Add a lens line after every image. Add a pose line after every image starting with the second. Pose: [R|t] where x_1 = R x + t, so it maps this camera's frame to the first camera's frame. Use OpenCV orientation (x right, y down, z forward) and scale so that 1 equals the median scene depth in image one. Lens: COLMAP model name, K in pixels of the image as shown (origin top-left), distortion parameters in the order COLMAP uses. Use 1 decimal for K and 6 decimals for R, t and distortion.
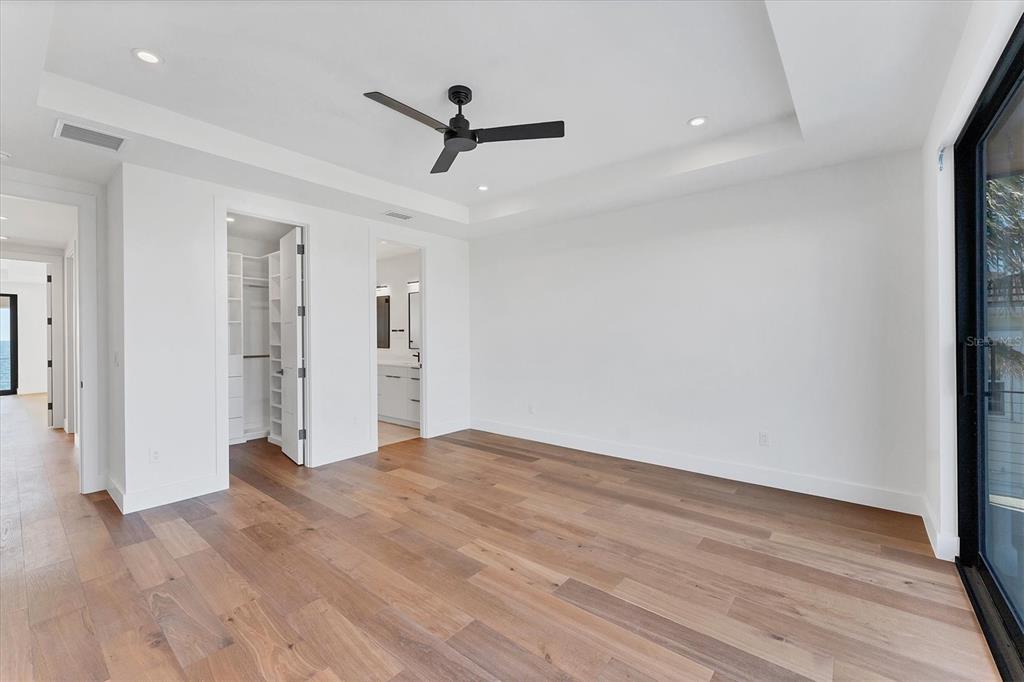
lens RADIAL K [[418.0, 0, 505.0], [0, 418.0, 336.1], [0, 0, 1]] dist [0.004000, -0.000247]
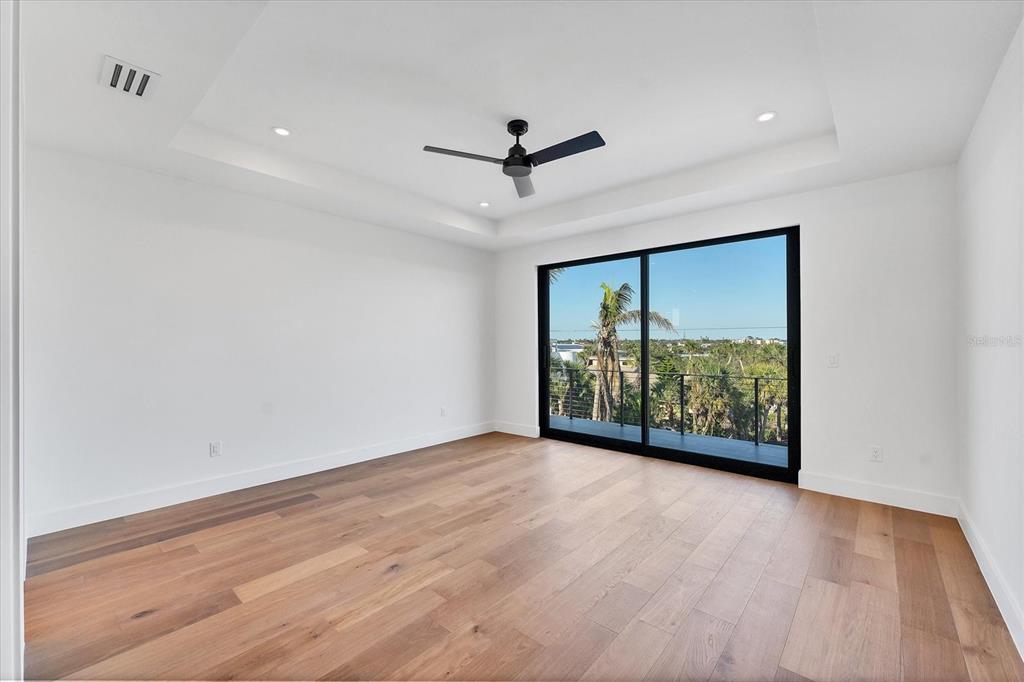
lens RADIAL K [[418.0, 0, 510.9], [0, 418.0, 337.6], [0, 0, 1]] dist [0.004000, -0.000247]
pose [[0.026342, 0.020556, 0.999442, -0.943507], [0.003388, 0.999781, -0.020652, 0.012310], [-0.999647, 0.003930, 0.026266, 0.770091]]
